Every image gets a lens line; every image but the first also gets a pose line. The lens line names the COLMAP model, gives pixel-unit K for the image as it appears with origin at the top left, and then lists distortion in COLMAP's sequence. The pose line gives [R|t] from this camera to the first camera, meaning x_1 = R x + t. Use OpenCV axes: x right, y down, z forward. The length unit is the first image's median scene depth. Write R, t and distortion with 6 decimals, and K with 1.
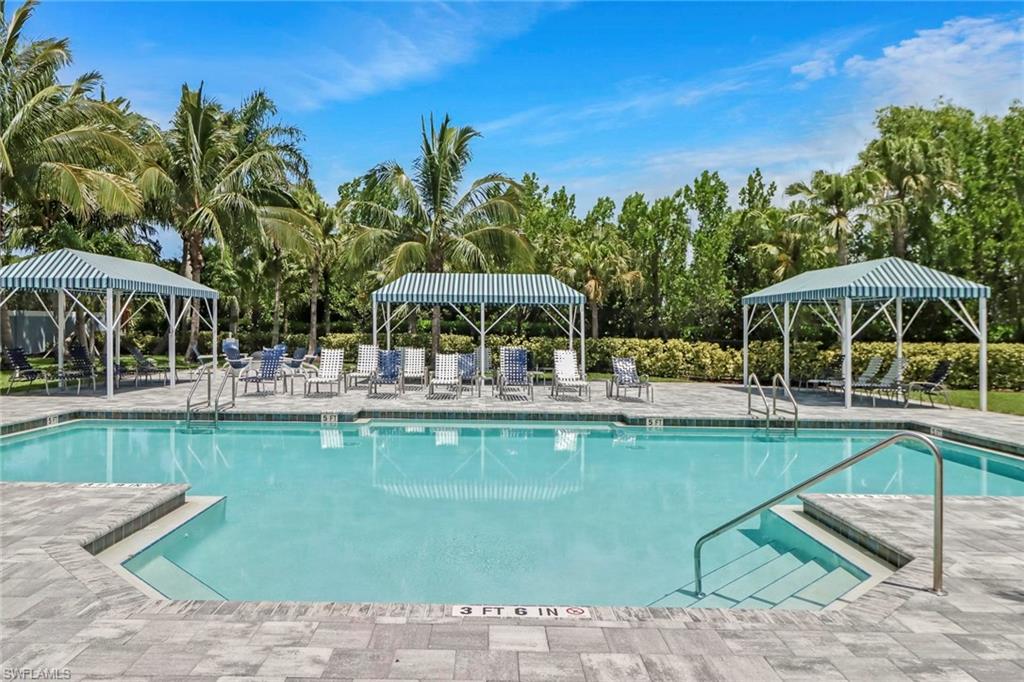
lens RADIAL K [[767.6, 0, 507.7], [0, 767.6, 336.7], [0, 0, 1]] dist [-0.005109, 0.001748]
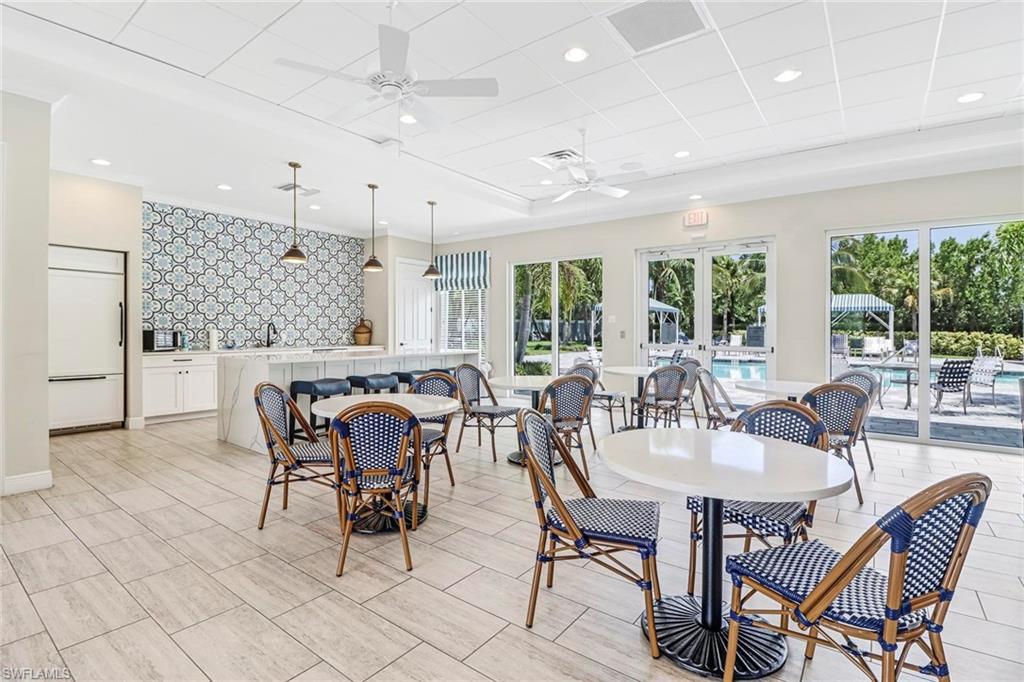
lens RADIAL K [[484.1, 0, 511.0], [0, 484.1, 335.8], [0, 0, 1]] dist [0.003434, -0.000852]
pose [[0.790957, 0.005734, -0.611845, 0.066986], [-0.006096, 0.999980, 0.001491, 0.013738], [0.611842, 0.002551, 0.790976, -0.302559]]
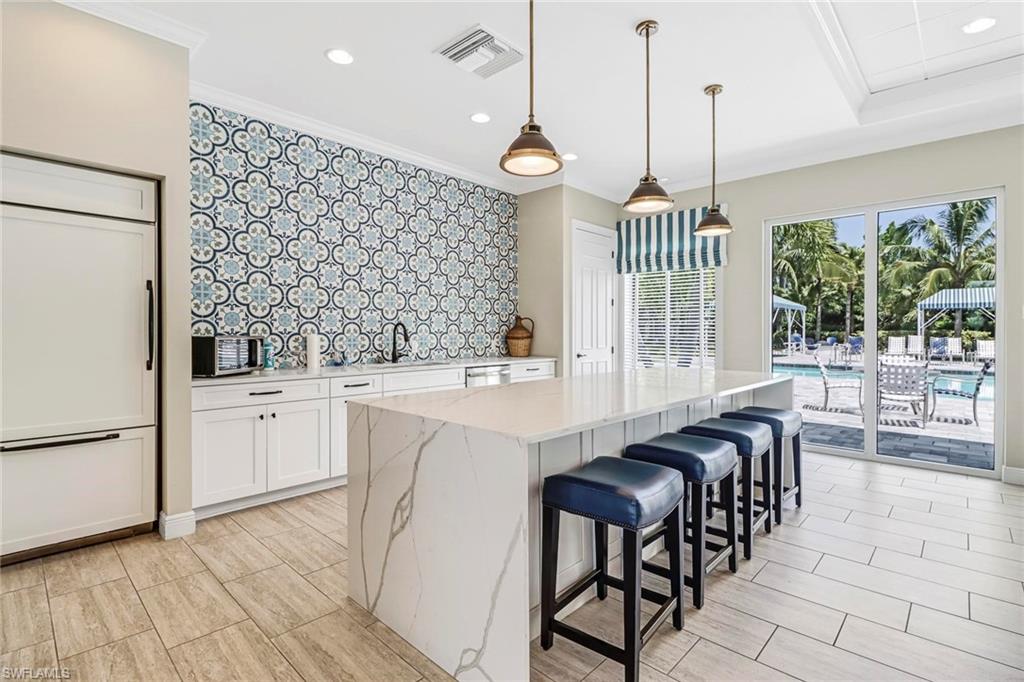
lens RADIAL K [[484.1, 0, 509.8], [0, 484.1, 339.9], [0, 0, 1]] dist [0.003434, -0.000852]
pose [[0.714120, 0.009775, -0.699955, -0.057804], [-0.004976, 0.999948, 0.008888, 0.012010], [0.700006, -0.002865, 0.714131, -0.263066]]
